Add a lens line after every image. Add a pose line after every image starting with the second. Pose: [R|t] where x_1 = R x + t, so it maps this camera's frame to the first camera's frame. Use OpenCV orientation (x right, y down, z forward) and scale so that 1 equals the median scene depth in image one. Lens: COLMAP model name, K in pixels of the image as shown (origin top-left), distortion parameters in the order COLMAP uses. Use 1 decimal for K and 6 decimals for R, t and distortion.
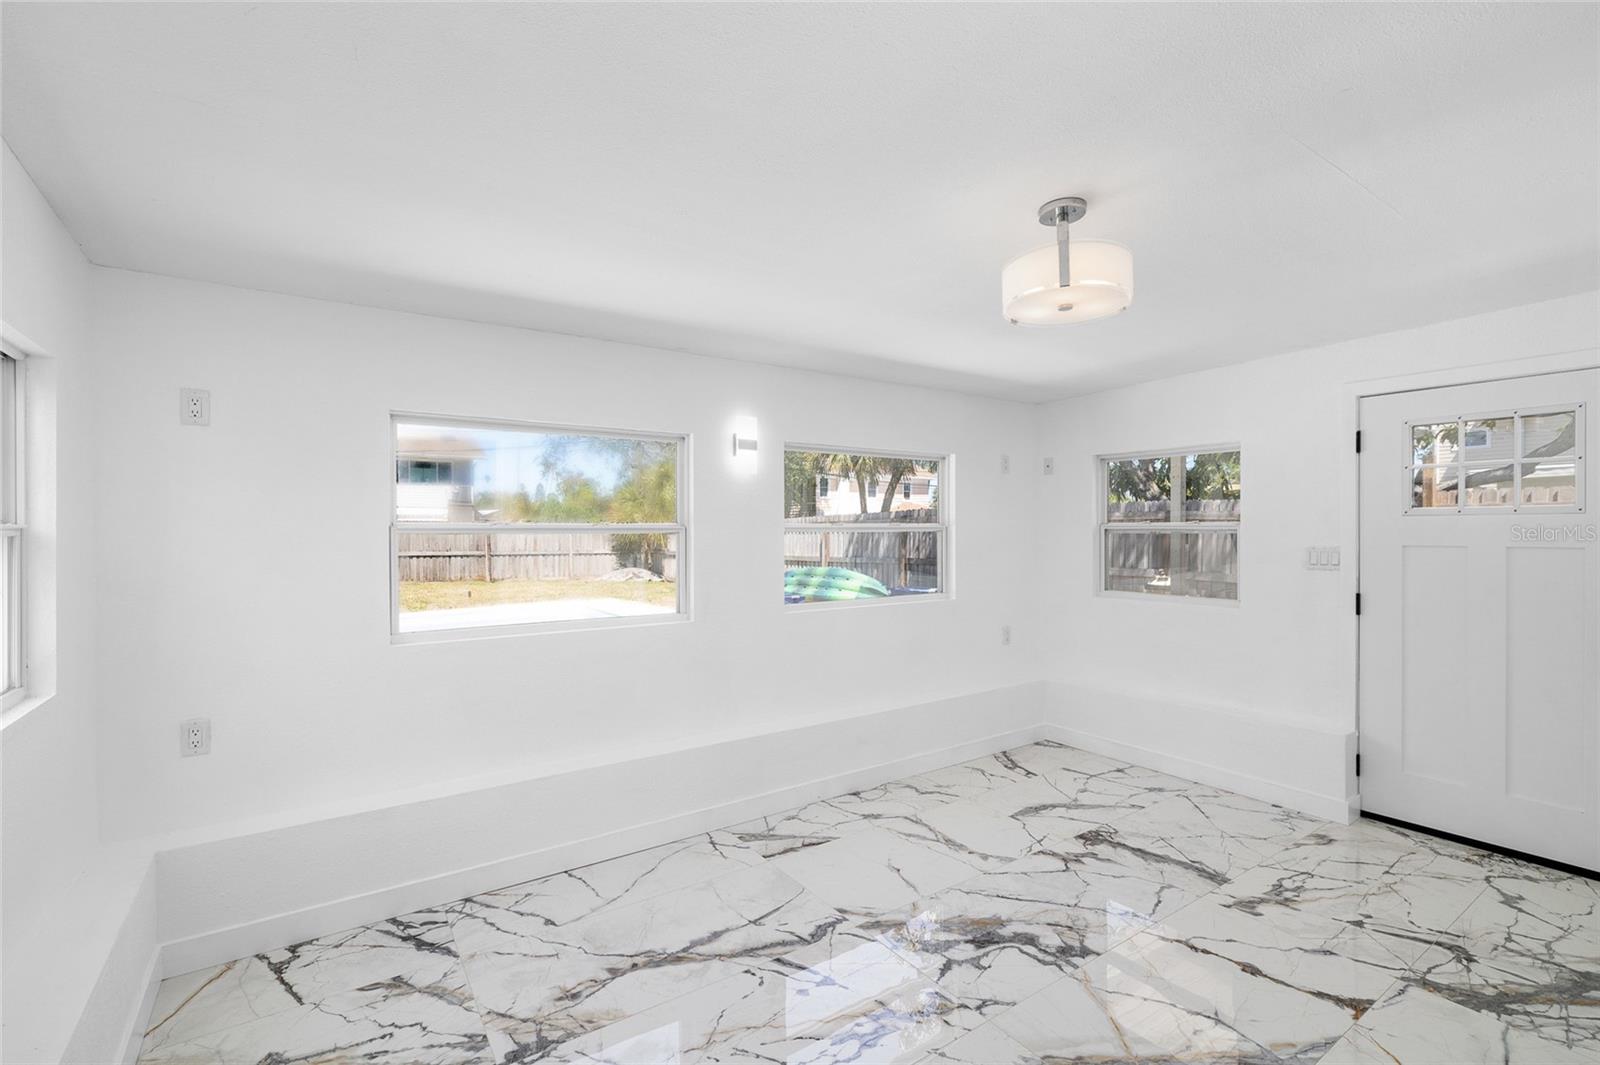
lens RADIAL K [[712.8, 0, 801.0], [0, 712.8, 538.1], [0, 0, 1]] dist [-0.000614, 0.000661]
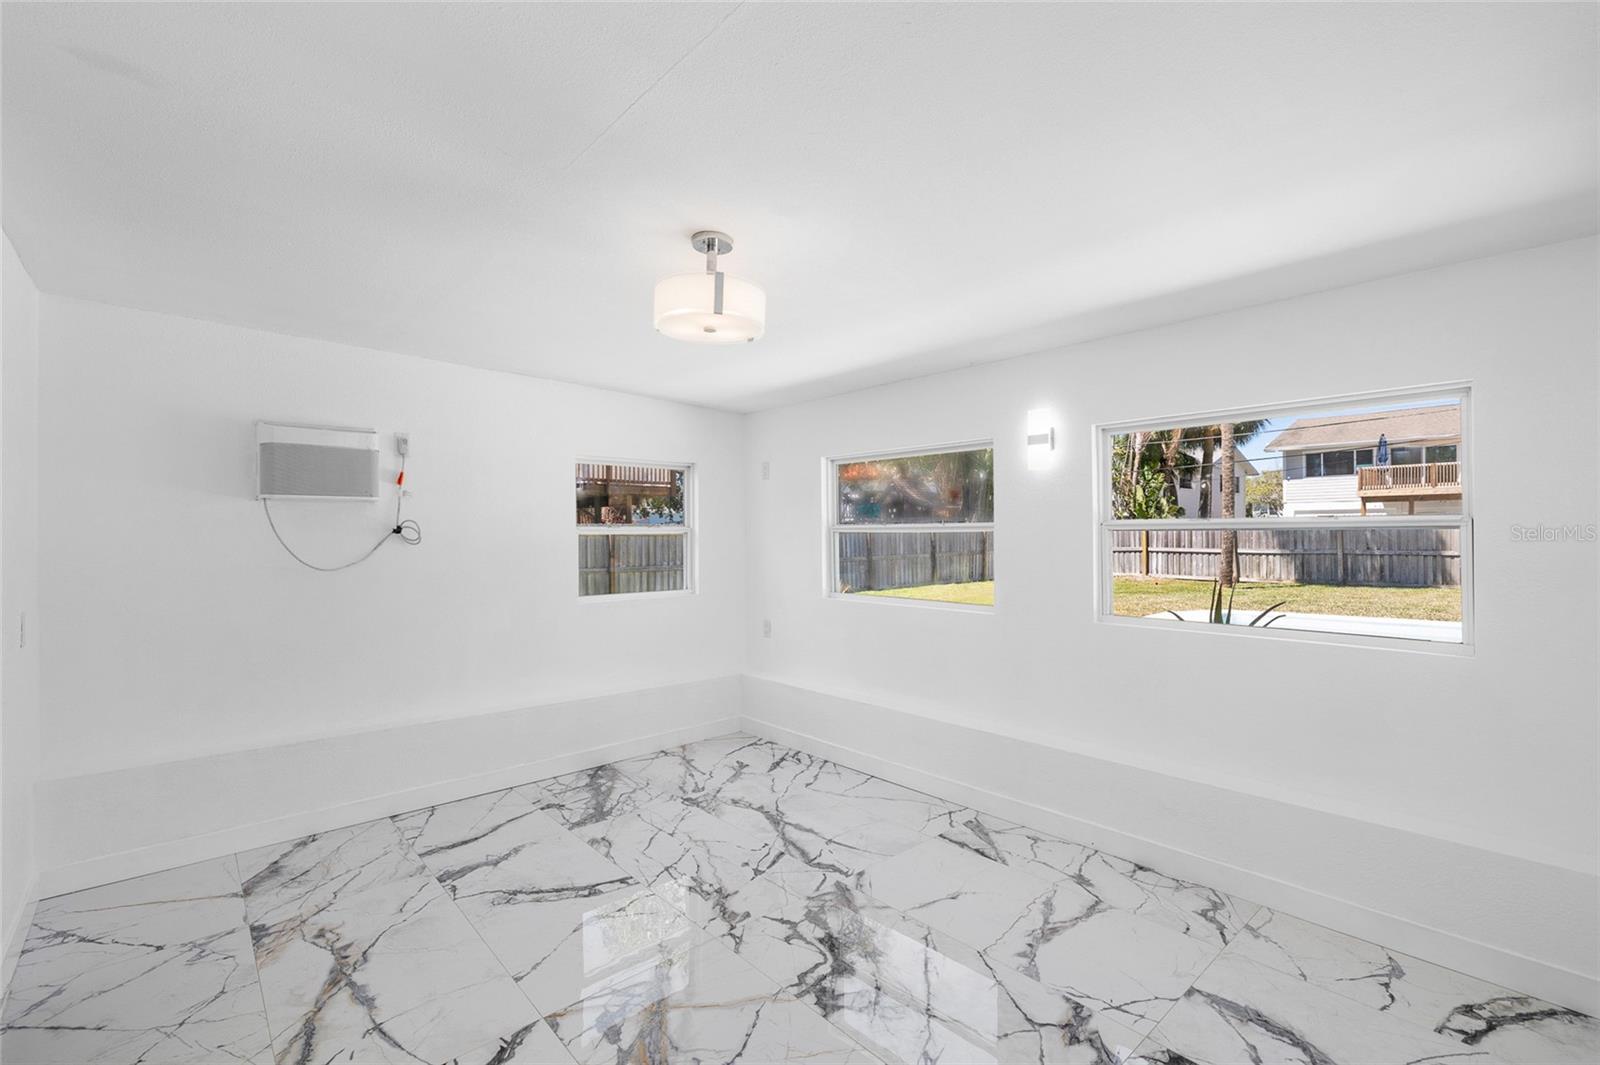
lens RADIAL K [[712.8, 0, 801.3], [0, 712.8, 527.2], [0, 0, 1]] dist [-0.000614, 0.000661]
pose [[0.123845, -0.005064, -0.992289, 1.170095], [-0.003344, 0.999979, -0.005521, -0.007912], [0.992296, 0.004002, 0.123825, 0.786056]]
